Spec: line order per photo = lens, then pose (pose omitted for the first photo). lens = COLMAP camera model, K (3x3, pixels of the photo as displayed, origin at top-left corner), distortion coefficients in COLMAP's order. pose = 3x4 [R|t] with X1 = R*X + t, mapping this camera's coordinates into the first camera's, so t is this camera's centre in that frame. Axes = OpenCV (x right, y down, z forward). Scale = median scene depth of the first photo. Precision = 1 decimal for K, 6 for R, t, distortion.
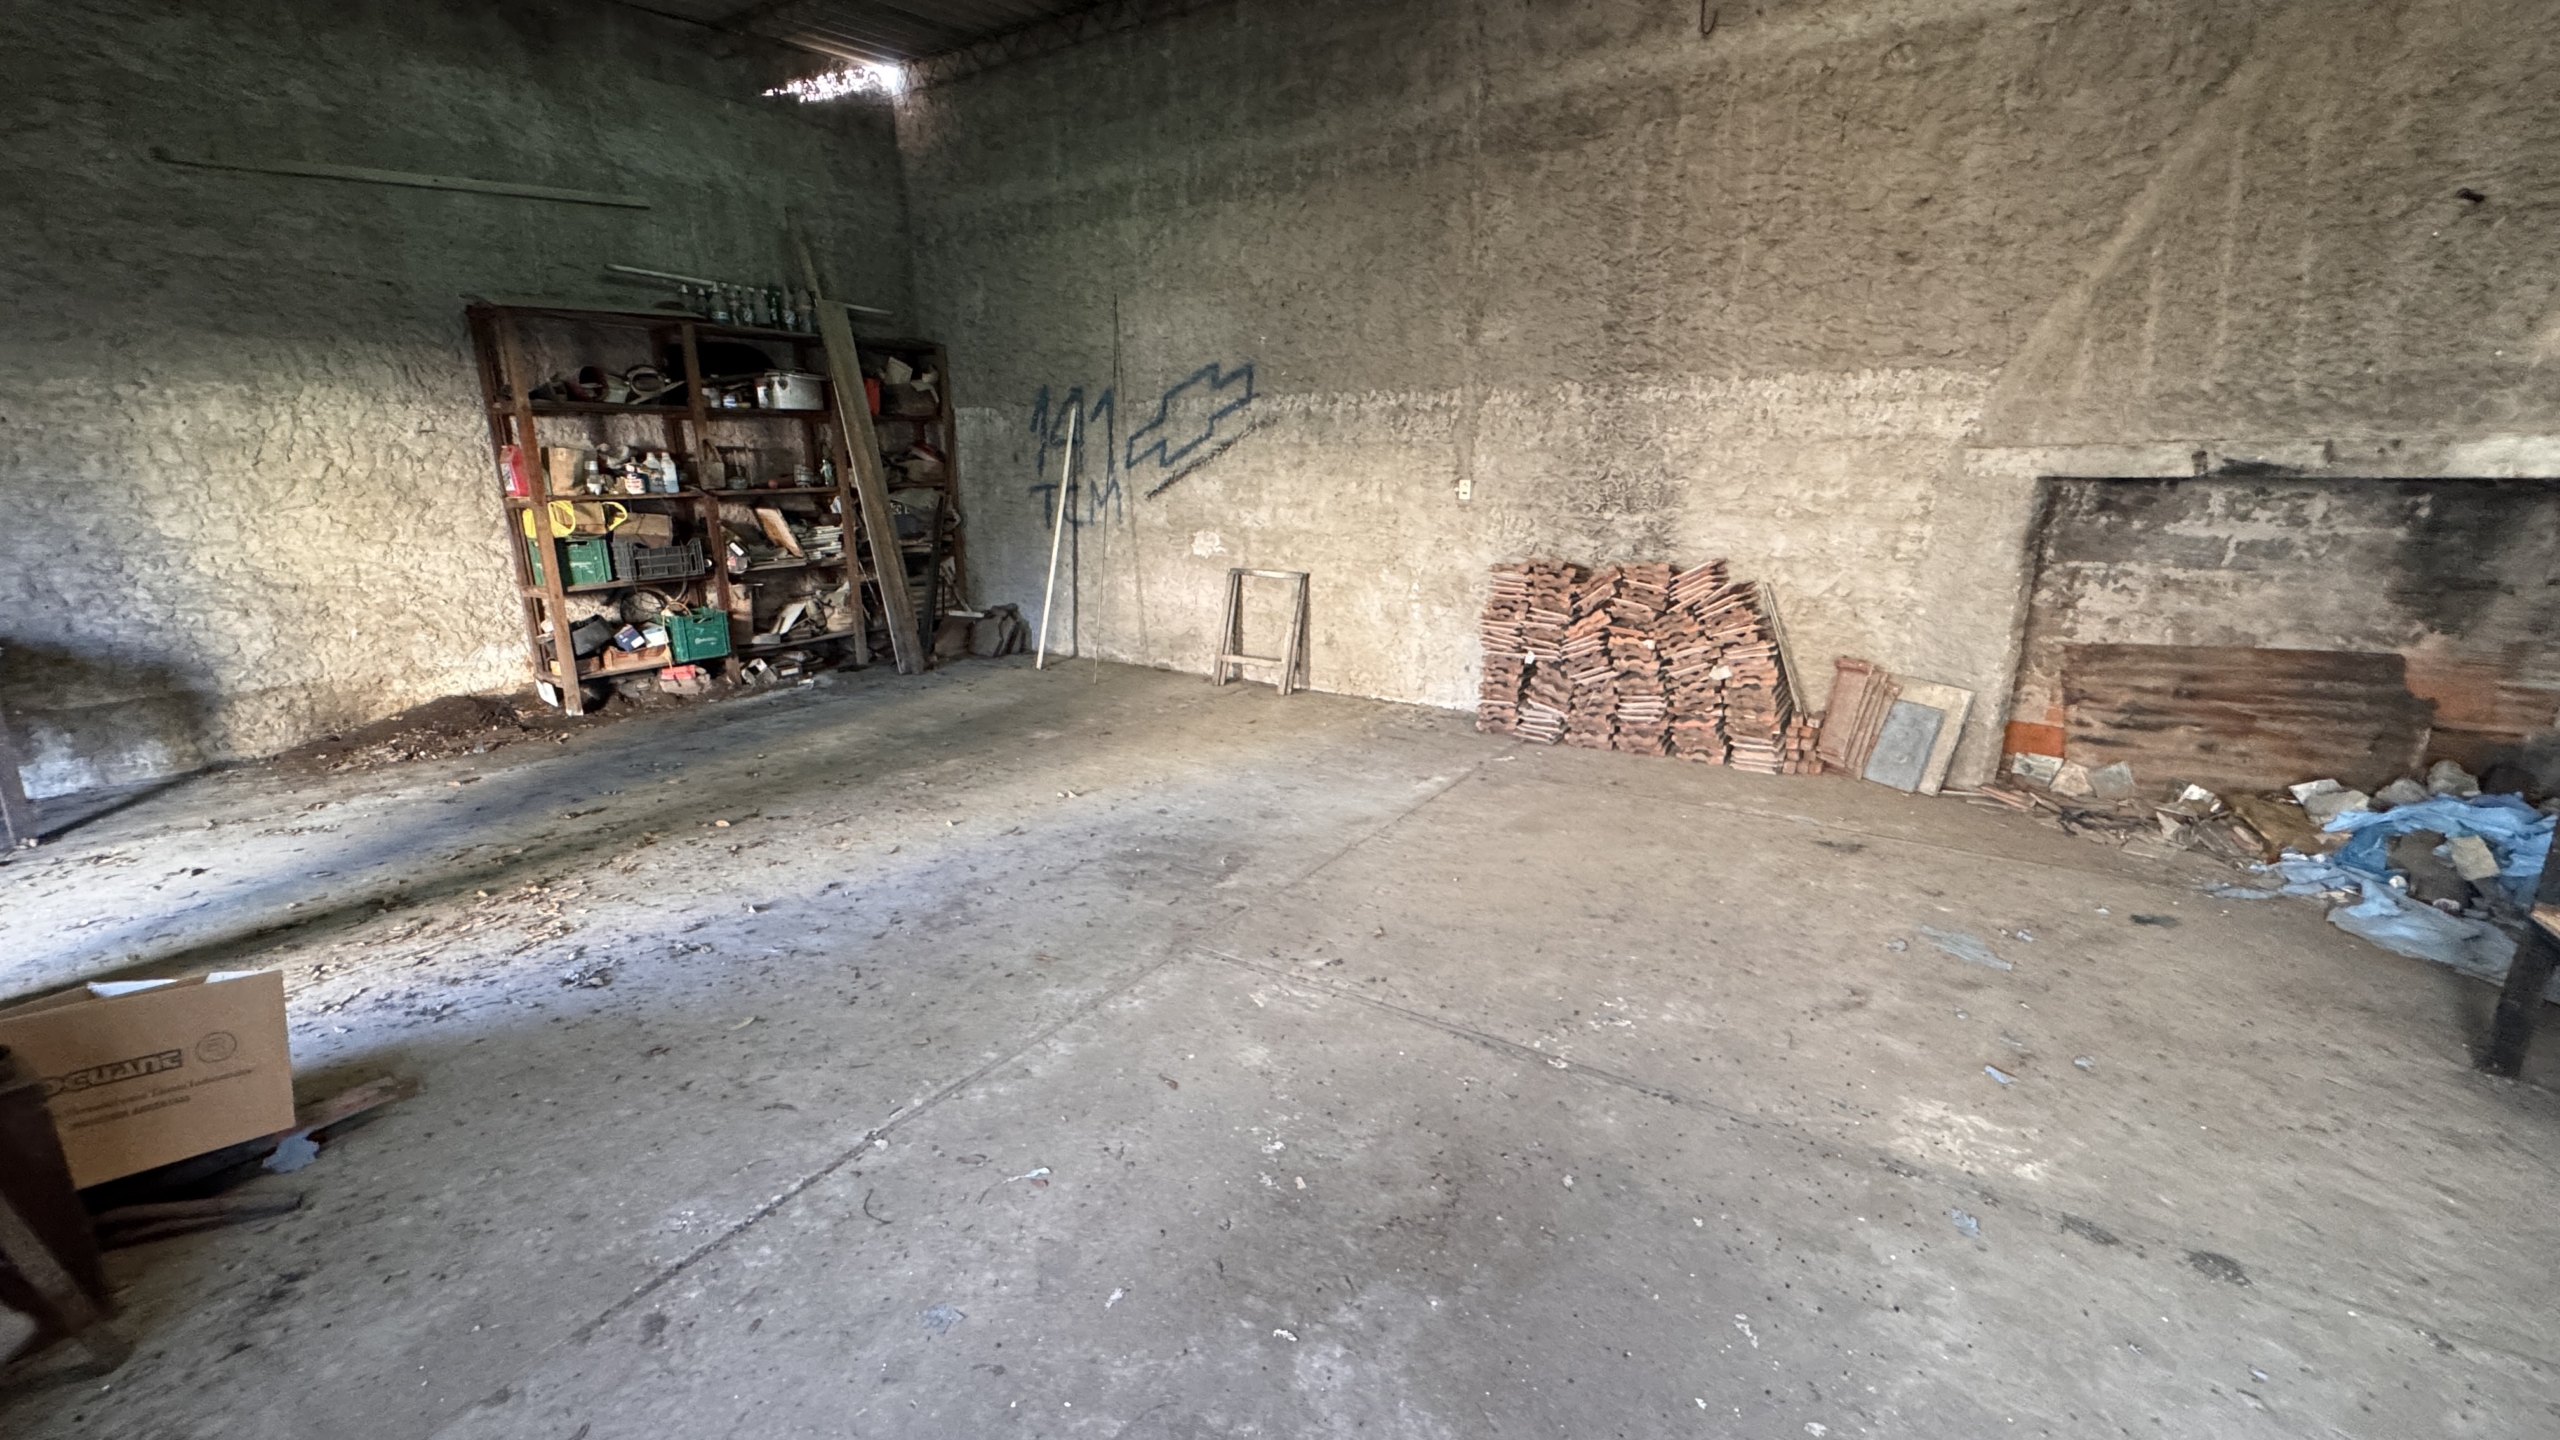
lens RADIAL K [[1015.6, 0, 1276.5], [0, 1015.6, 715.8], [0, 0, 1]] dist [0.000921, 0.000277]
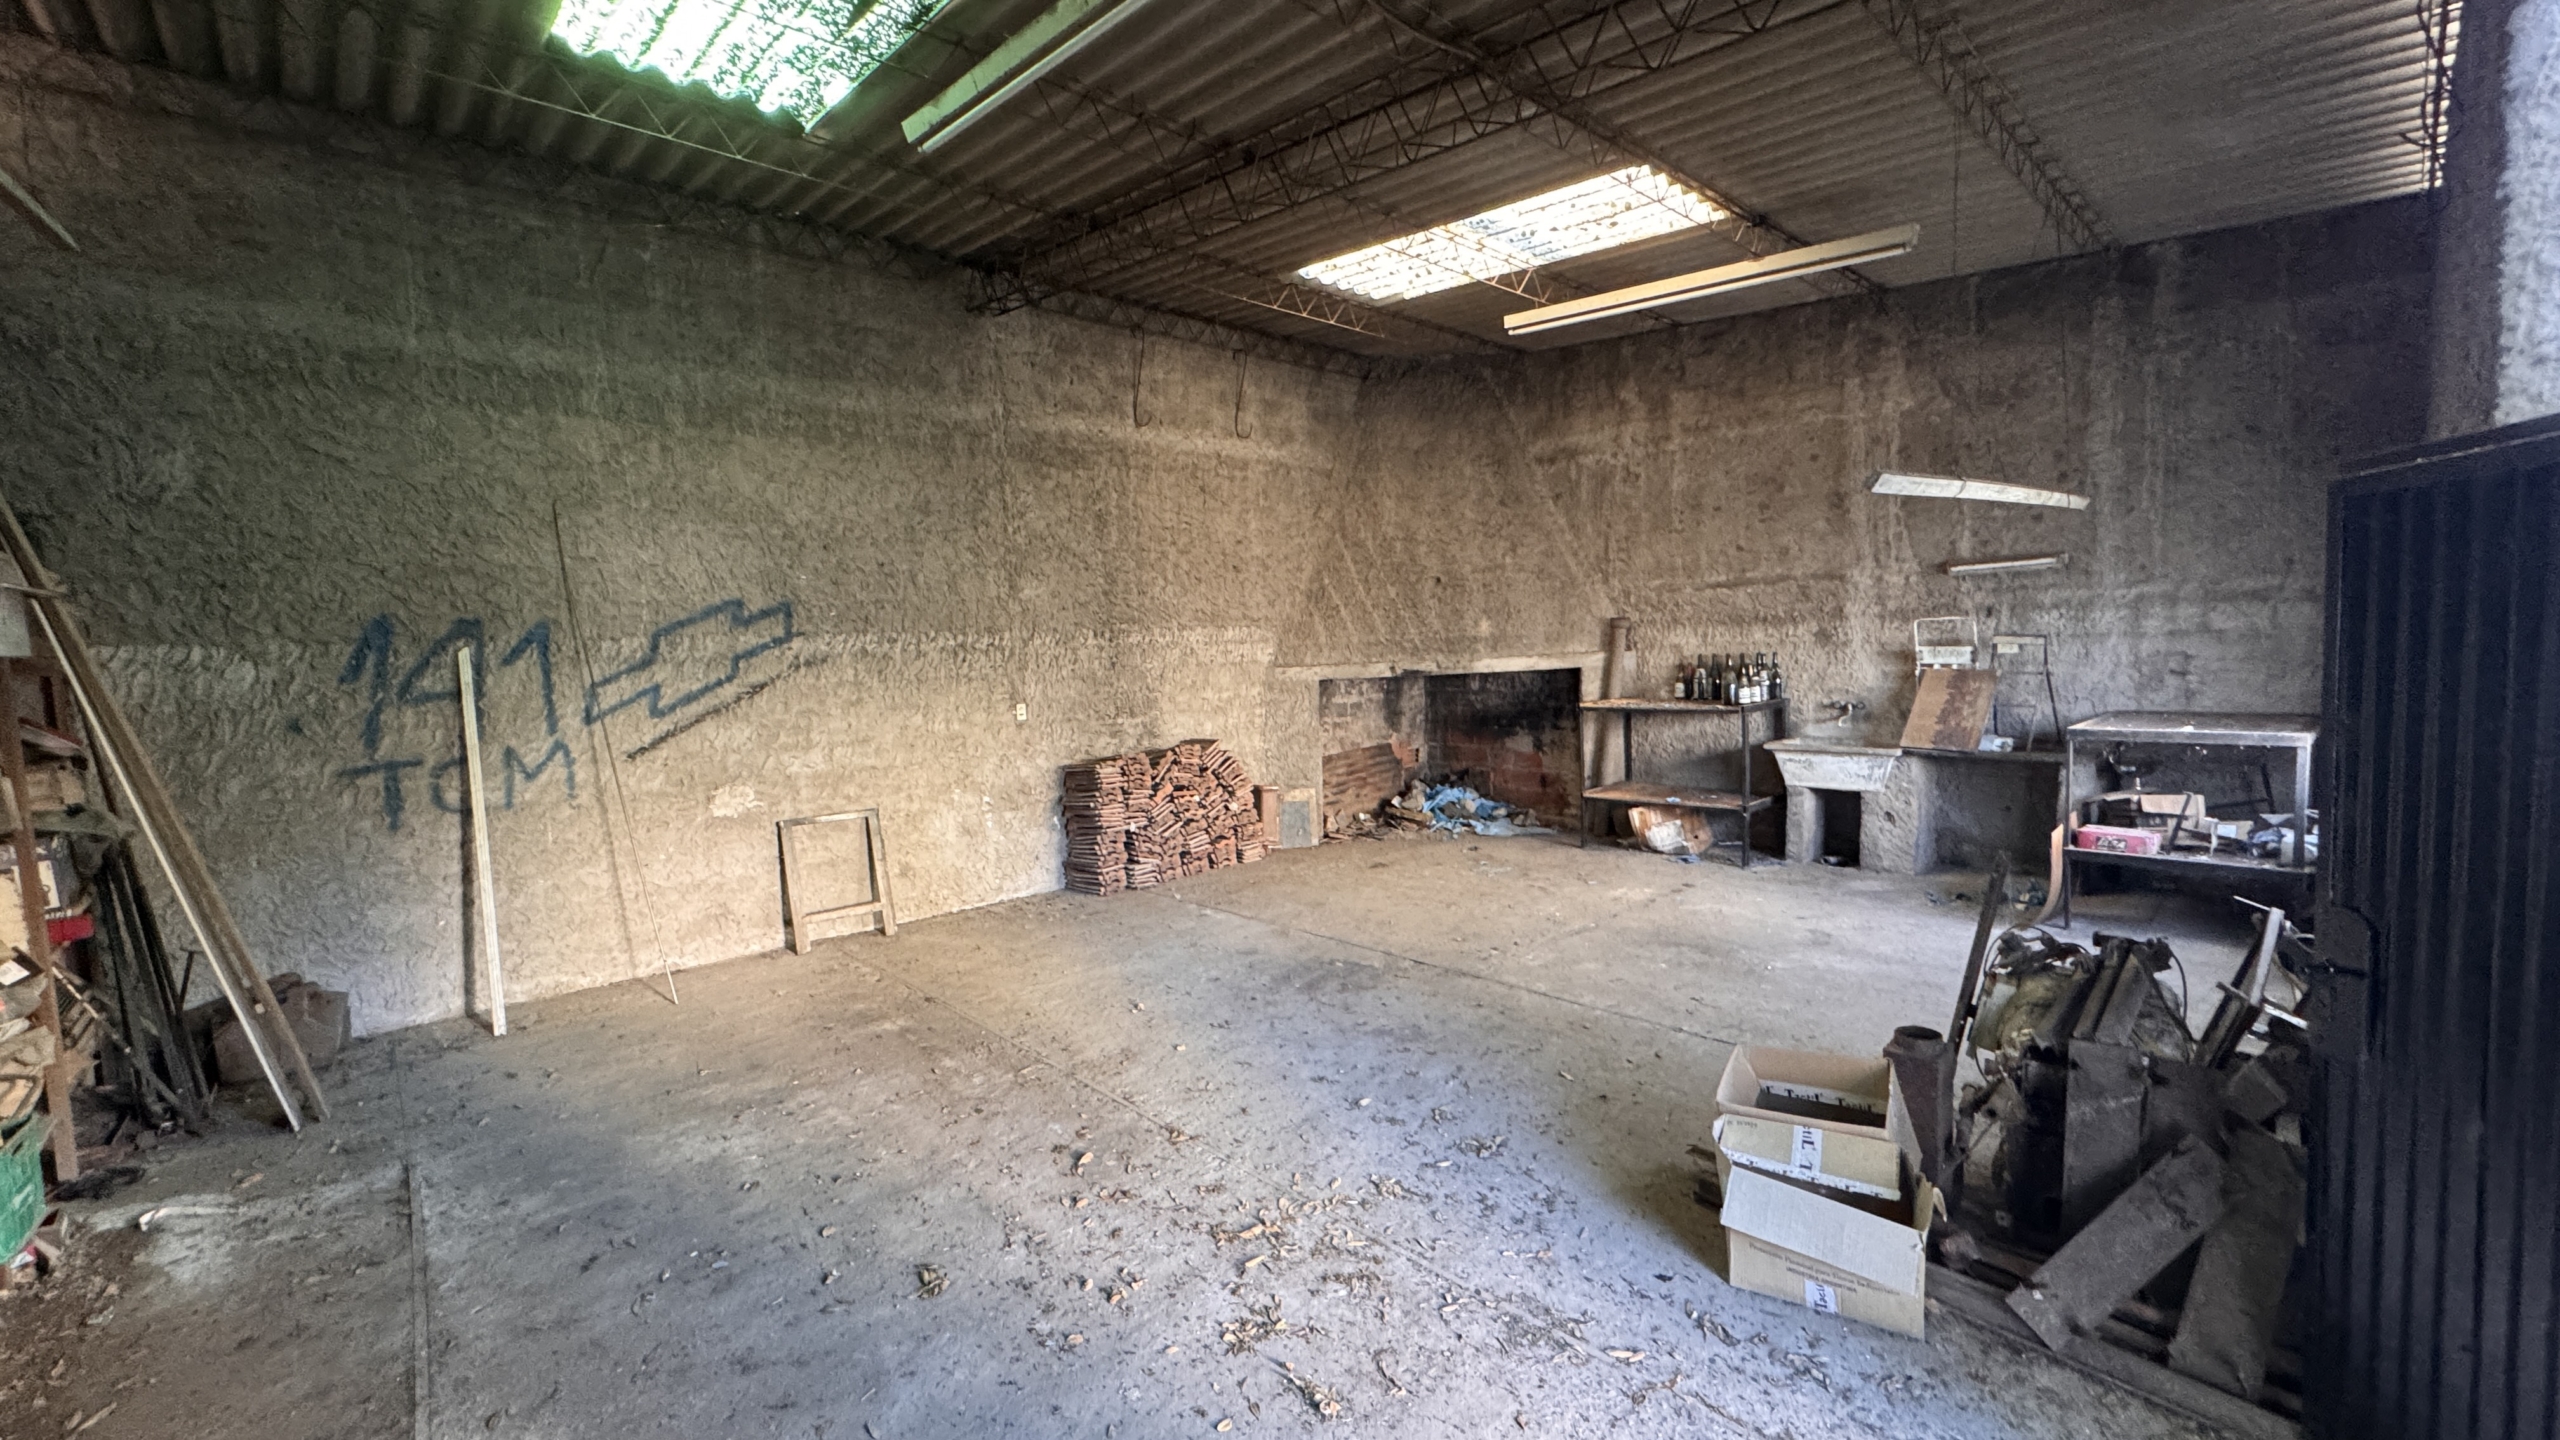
lens RADIAL K [[1015.6, 0, 1277.1], [0, 1015.6, 718.6], [0, 0, 1]] dist [0.000921, 0.000277]
pose [[0.249789, -0.076662, 0.965261, -0.862387], [0.270198, 0.962783, 0.006544, -0.133271], [-0.929838, 0.259177, 0.261207, 0.380797]]
